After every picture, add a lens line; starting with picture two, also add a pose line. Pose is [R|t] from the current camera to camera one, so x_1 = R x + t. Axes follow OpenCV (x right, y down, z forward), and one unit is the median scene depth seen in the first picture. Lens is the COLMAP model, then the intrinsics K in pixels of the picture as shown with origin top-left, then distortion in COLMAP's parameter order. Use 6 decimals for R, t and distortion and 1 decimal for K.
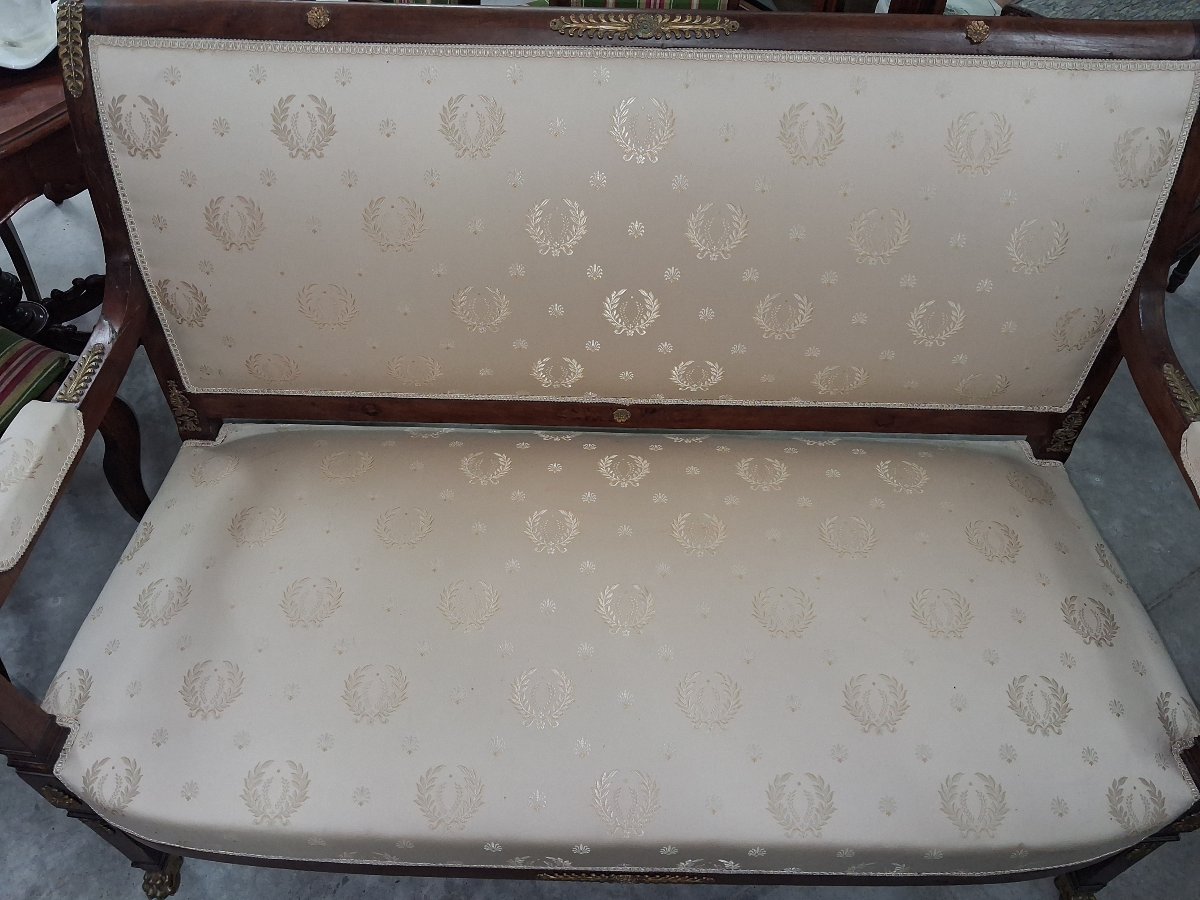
lens RADIAL K [[951.8, 0, 580.0], [0, 951.8, 452.1], [0, 0, 1]] dist [0.008381, -0.027244]
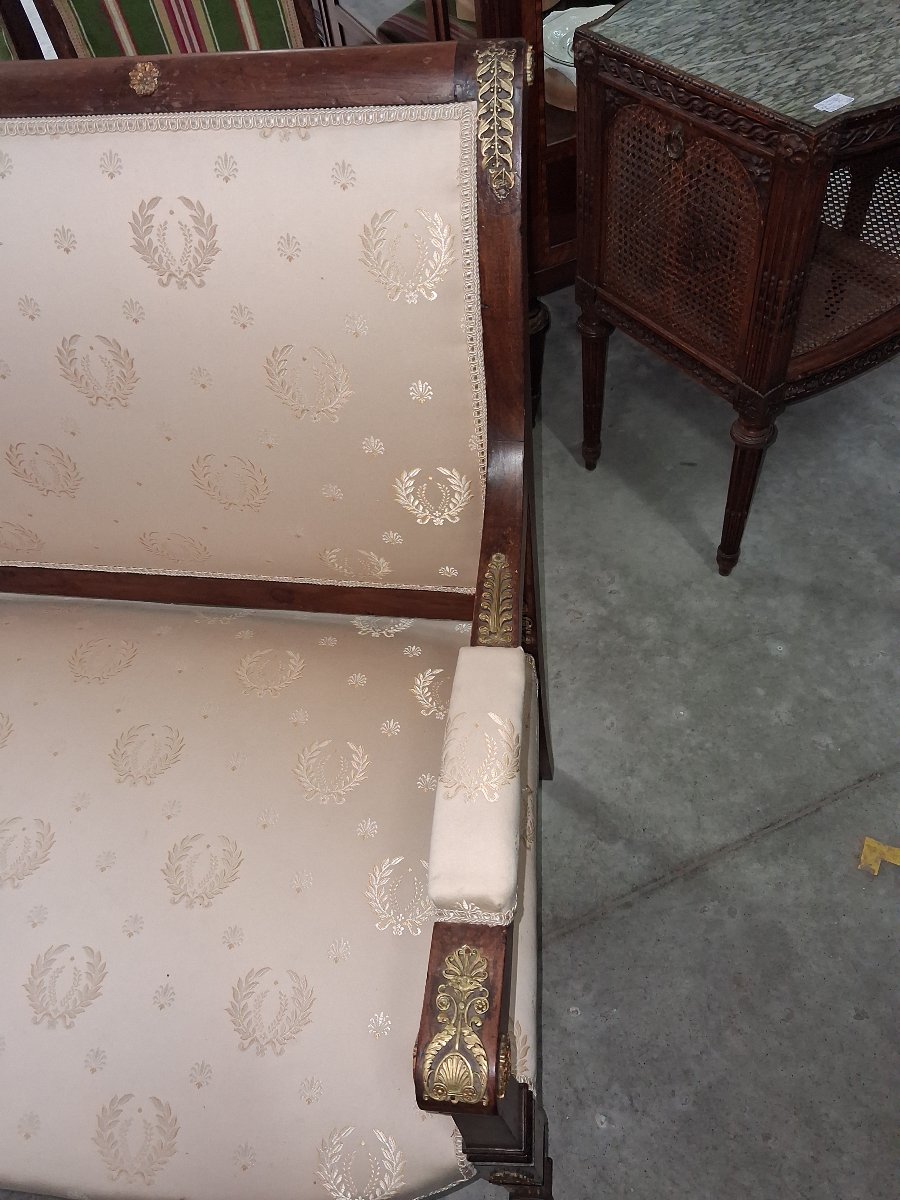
lens RADIAL K [[951.8, 0, 449.1], [0, 951.8, 604.9], [0, 0, 1]] dist [0.008381, -0.027244]
pose [[0.982613, 0.036692, -0.182003, 0.700072], [-0.021937, 0.996355, 0.082429, -0.110402], [0.184364, -0.077004, 0.979837, 0.296883]]
